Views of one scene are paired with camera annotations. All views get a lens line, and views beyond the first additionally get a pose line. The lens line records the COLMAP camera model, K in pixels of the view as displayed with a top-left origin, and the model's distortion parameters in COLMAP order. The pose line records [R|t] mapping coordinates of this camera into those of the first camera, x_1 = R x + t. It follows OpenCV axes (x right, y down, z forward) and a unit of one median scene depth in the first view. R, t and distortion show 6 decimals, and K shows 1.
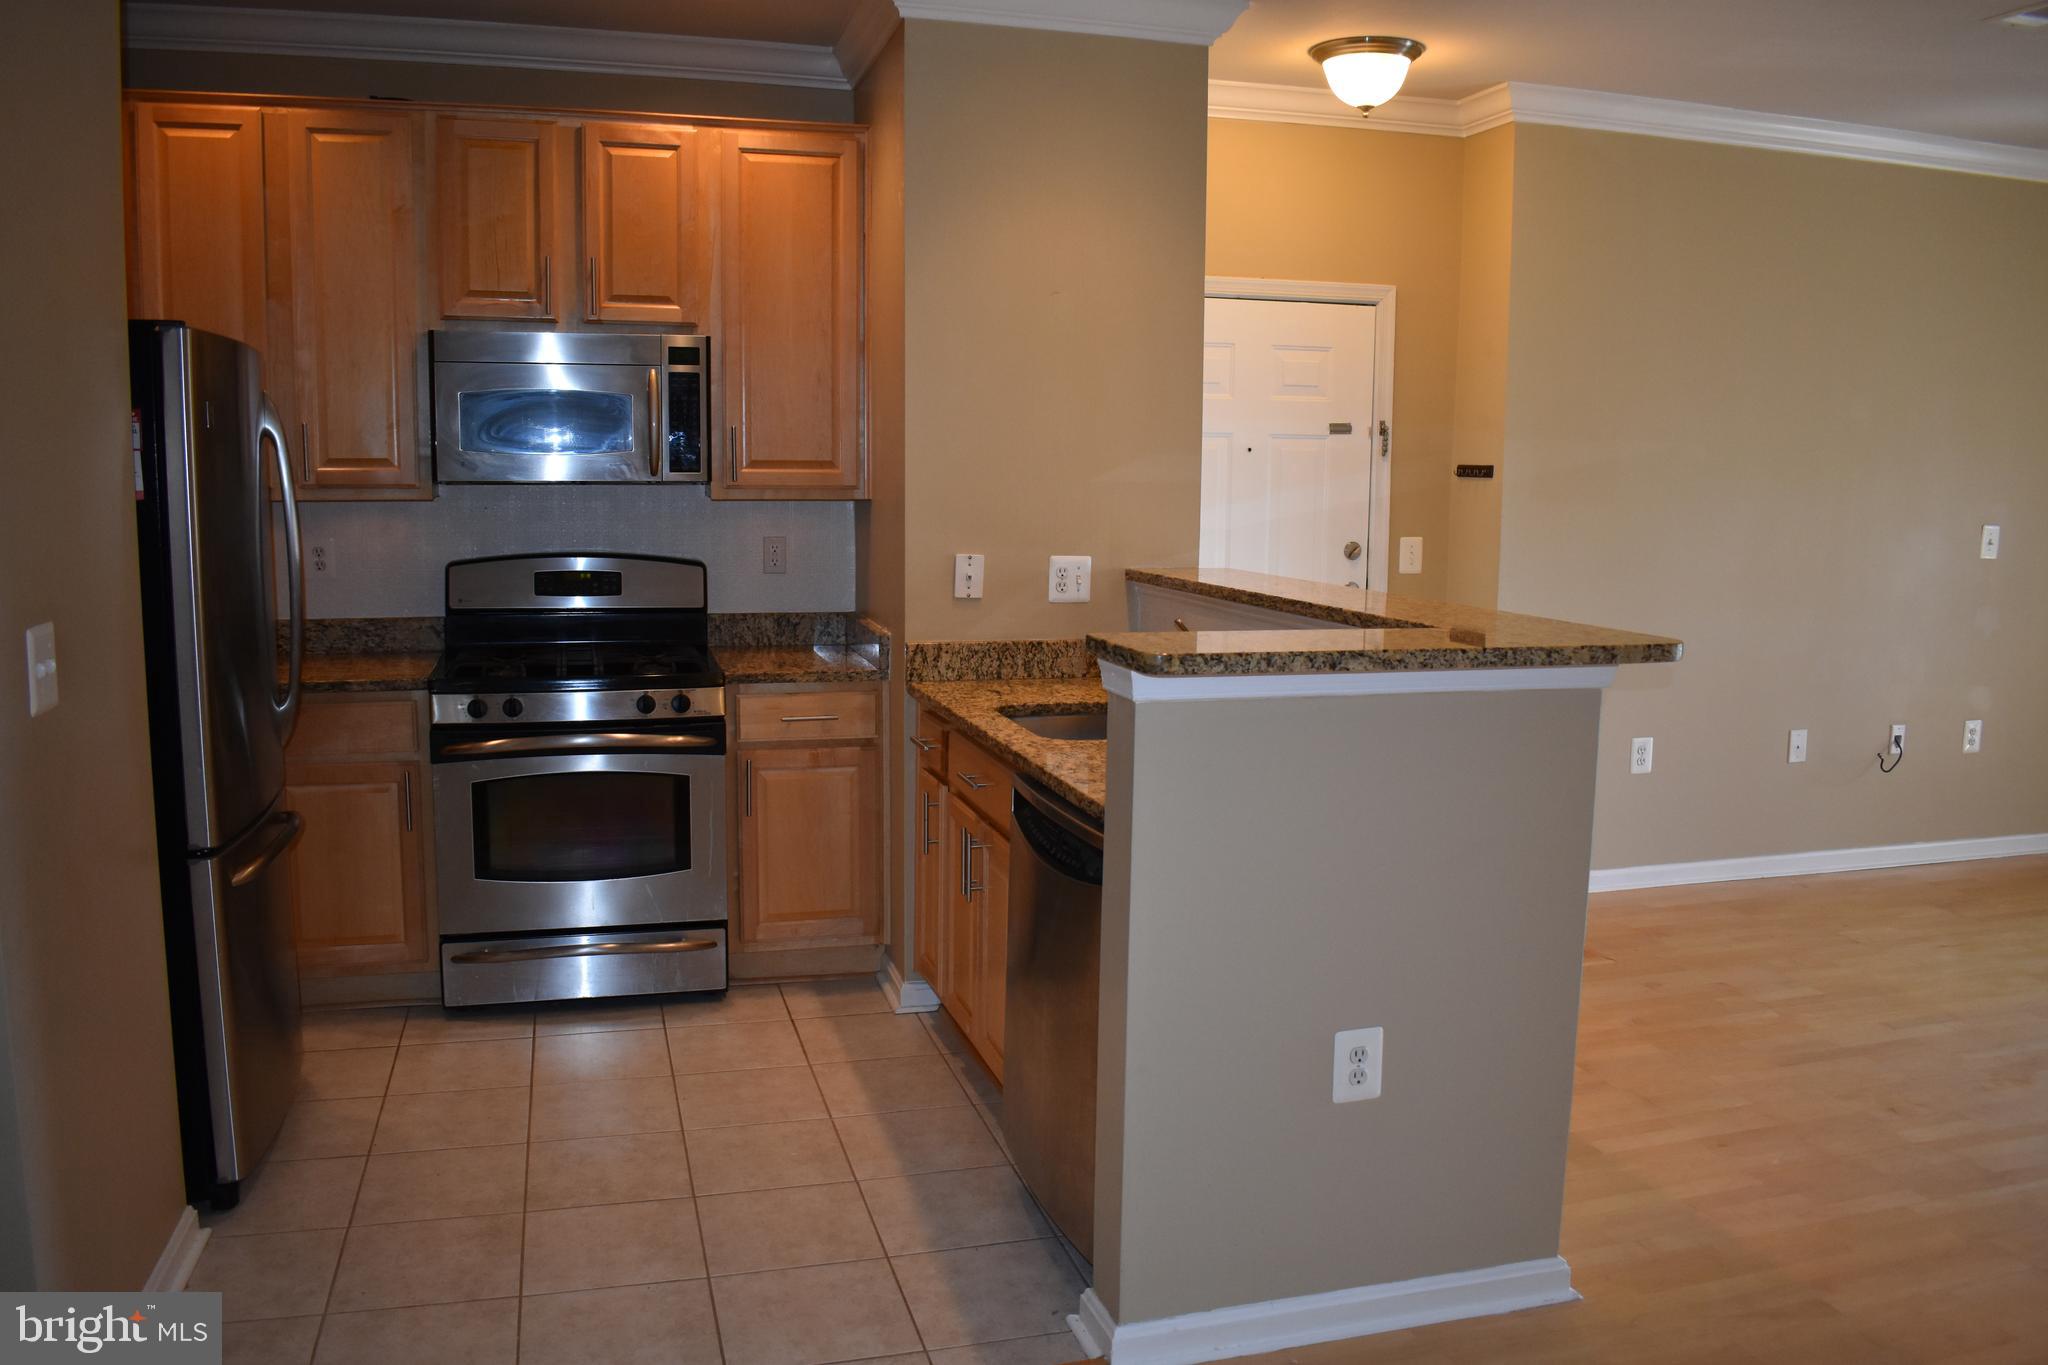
lens RADIAL K [[1596.9, 0, 1024.9], [0, 1596.9, 684.7], [0, 0, 1]] dist [-0.082046, -0.002437]
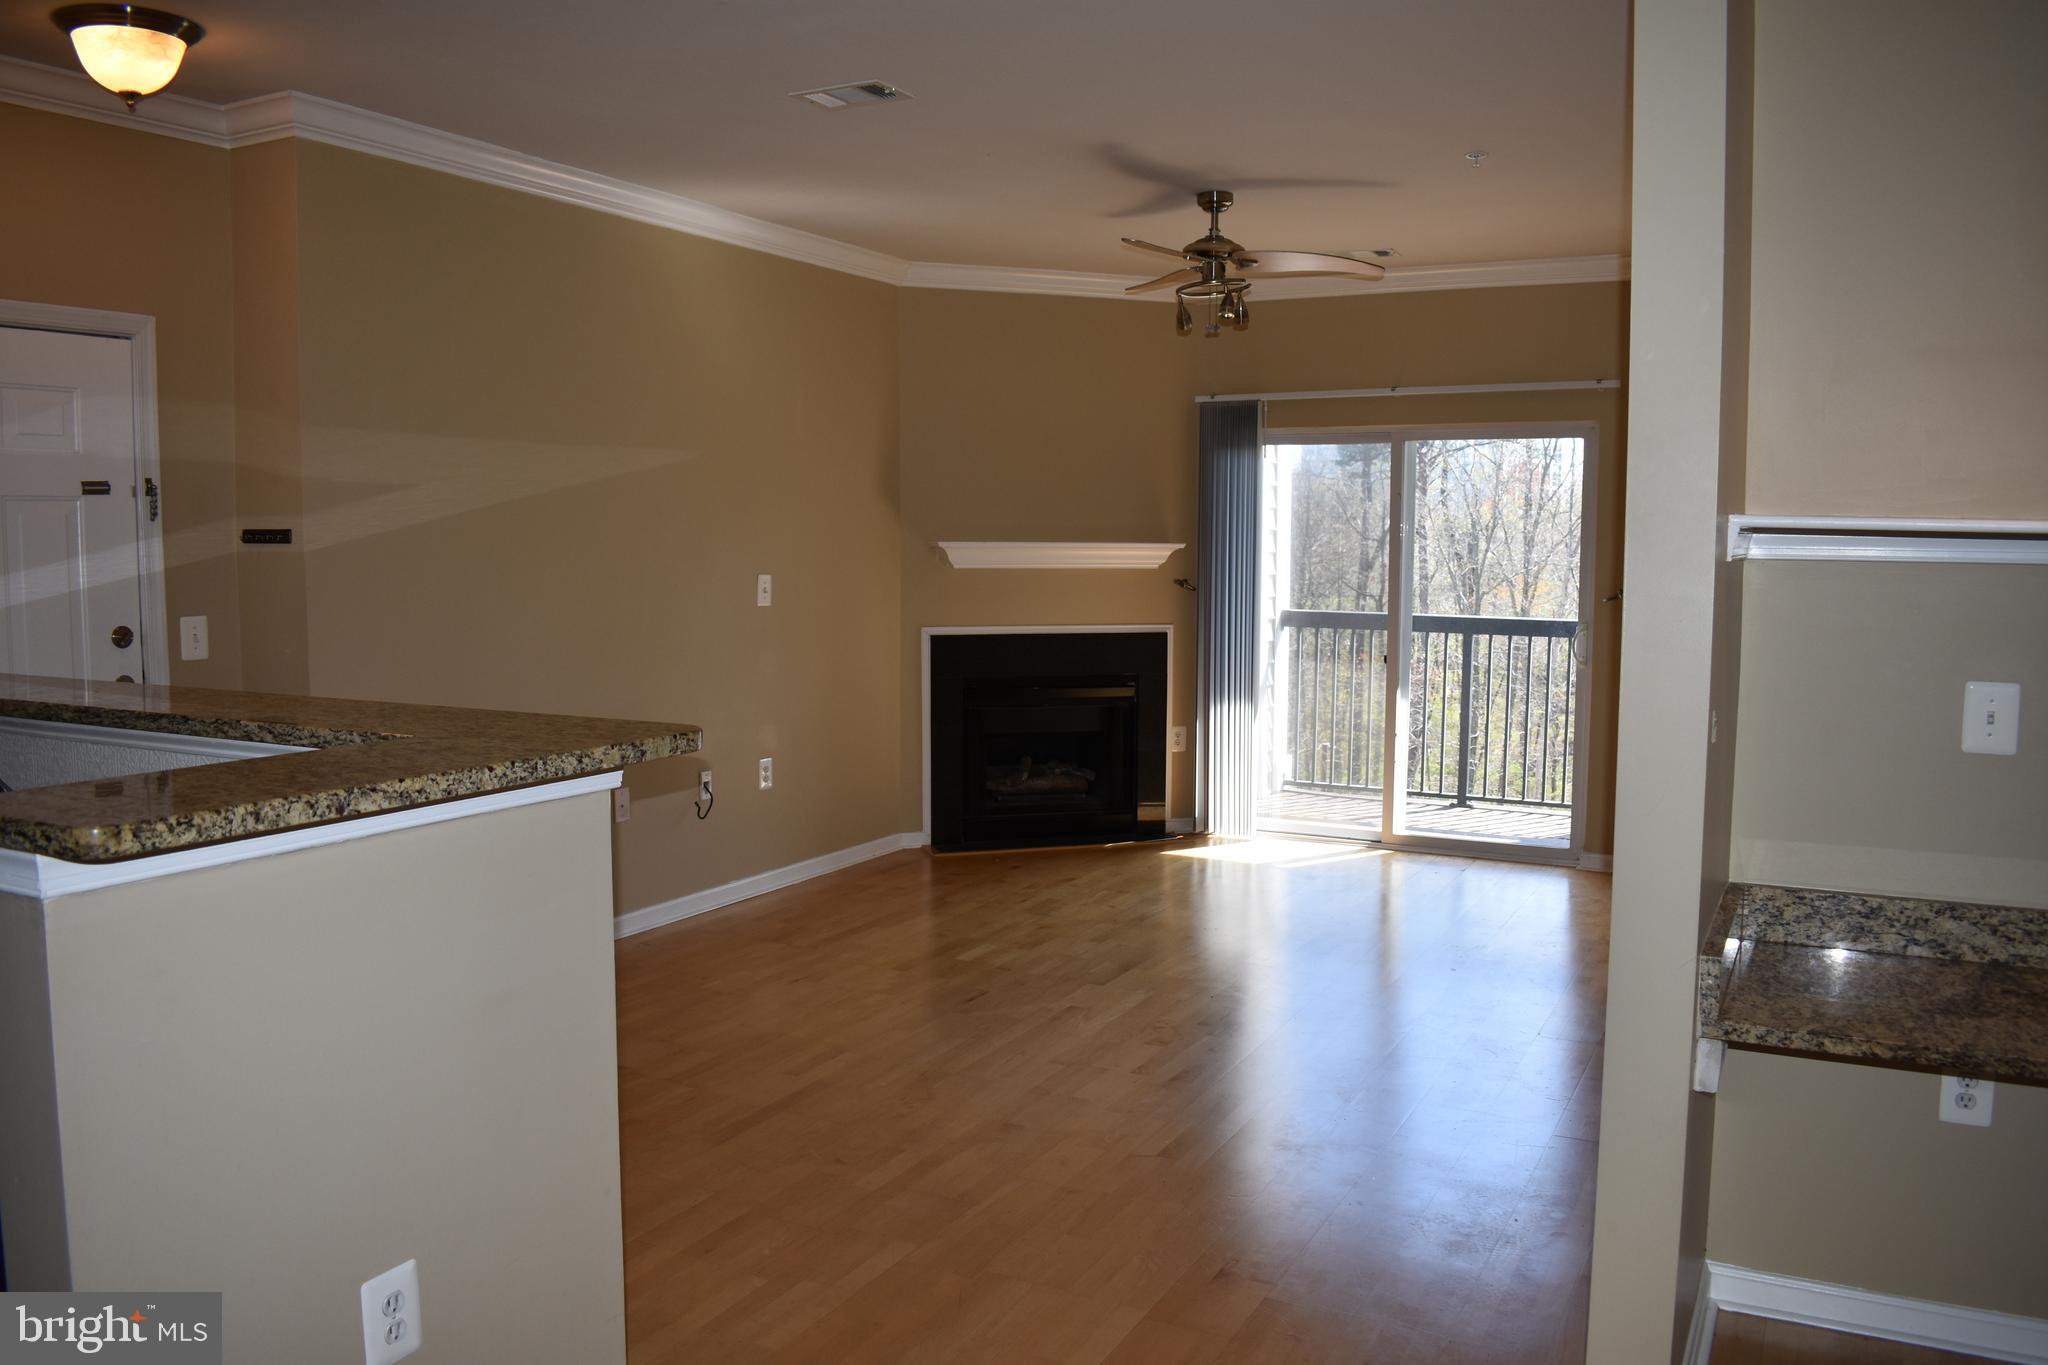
lens RADIAL K [[1596.9, 0, 1028.8], [0, 1596.9, 682.1], [0, 0, 1]] dist [-0.082046, -0.002437]
pose [[0.689798, -0.075878, 0.720015, -0.047935], [0.102371, 0.994723, 0.006753, -0.019481], [-0.716728, 0.069051, 0.693926, 0.119827]]
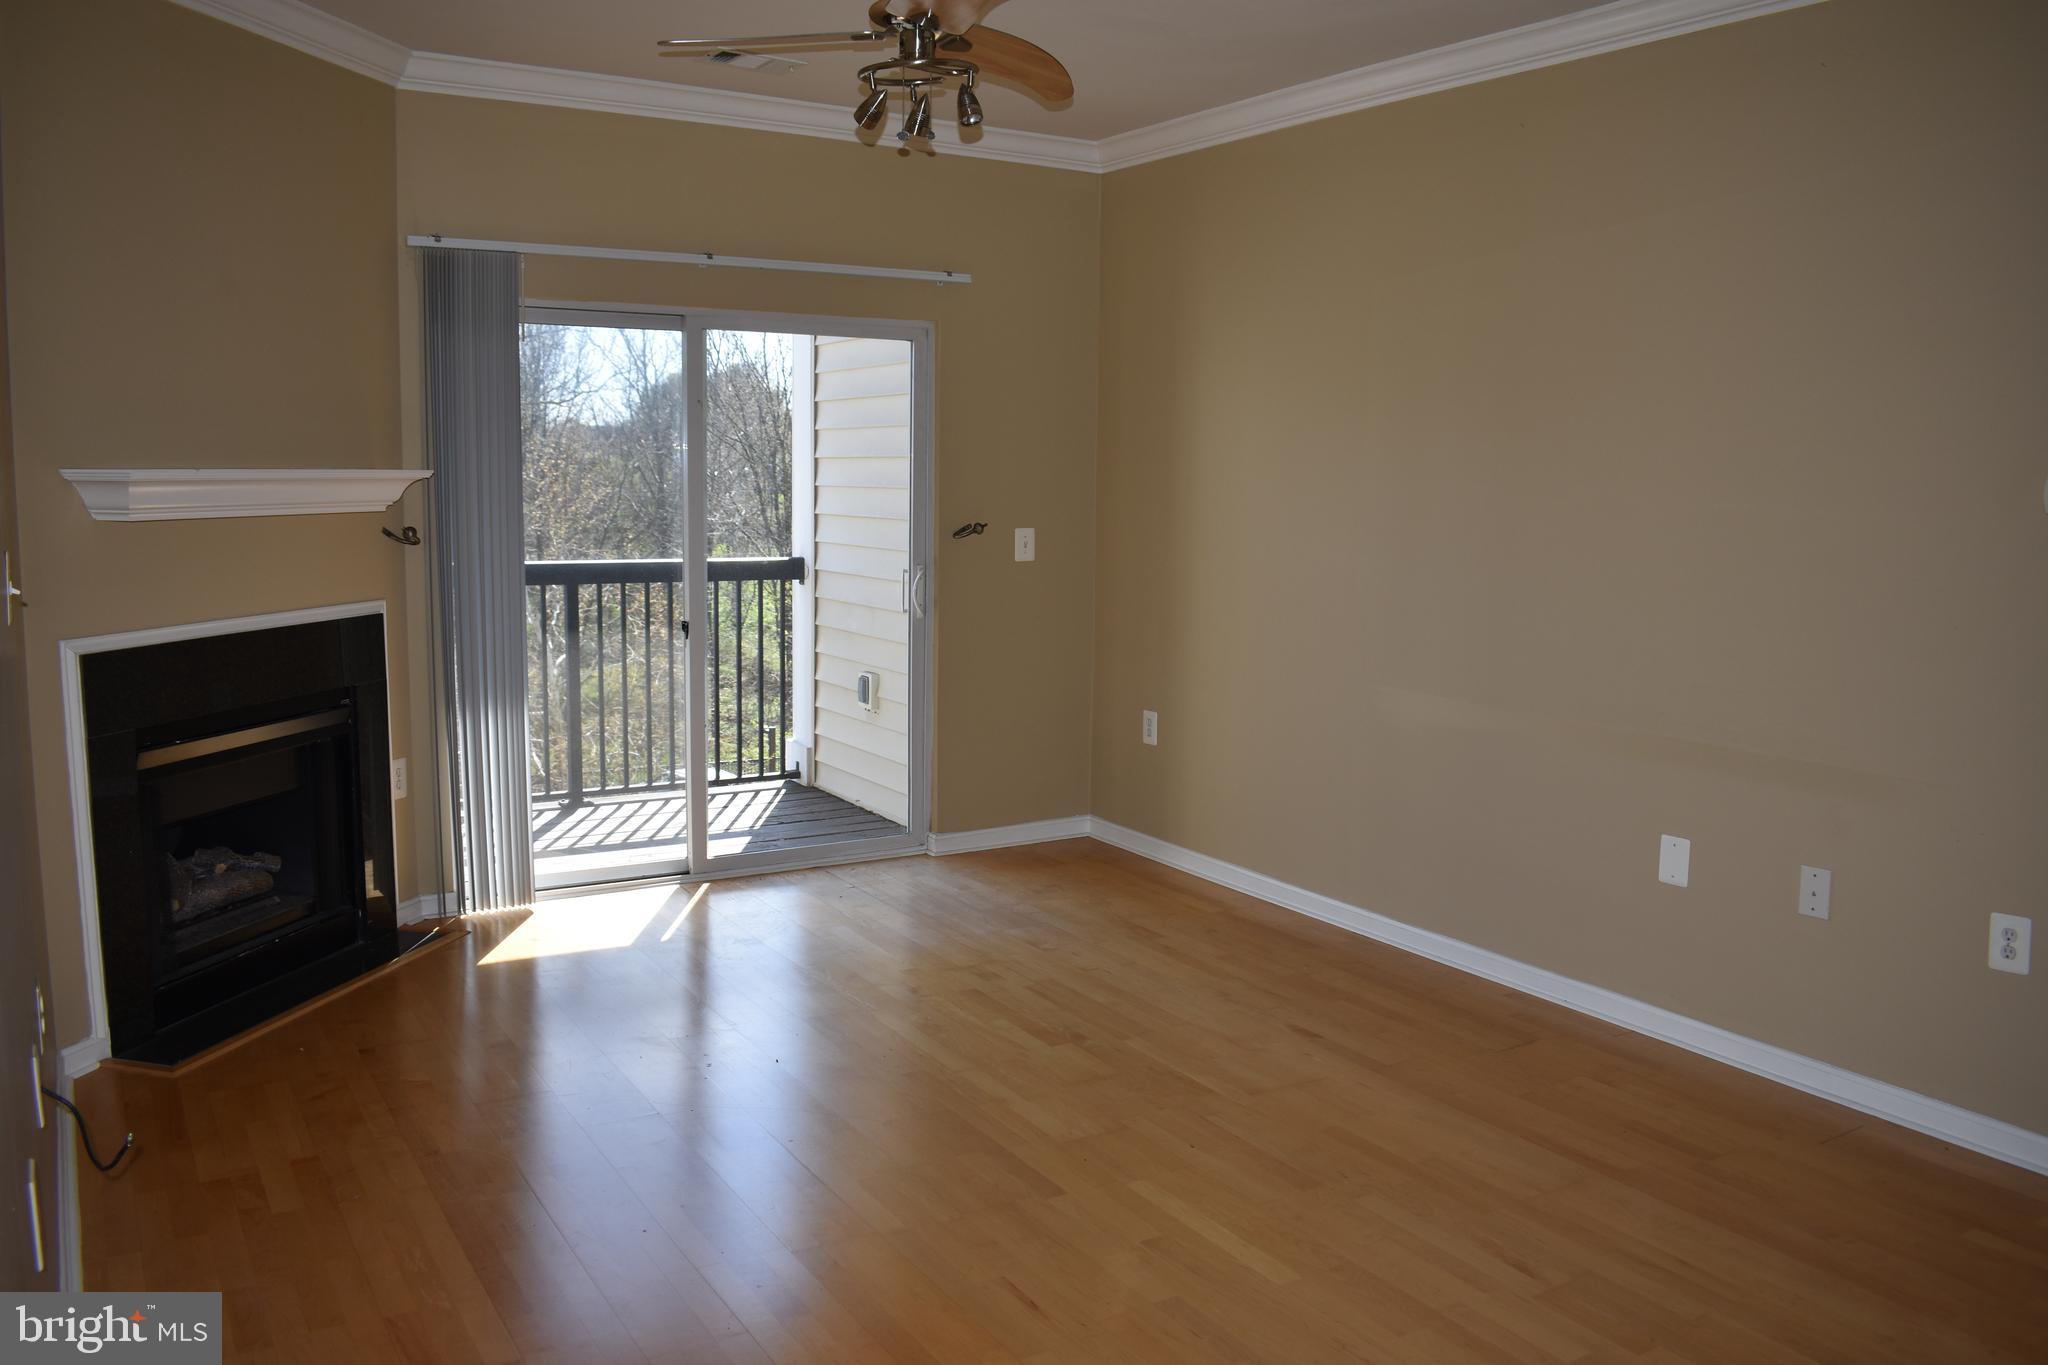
lens RADIAL K [[1596.9, 0, 1023.9], [0, 1596.9, 683.4], [0, 0, 1]] dist [-0.082046, -0.002437]
pose [[-0.273155, -0.144759, 0.951016, 0.109942], [0.111793, 0.977137, 0.180845, -0.111011], [-0.955452, 0.155715, -0.250727, 0.819790]]
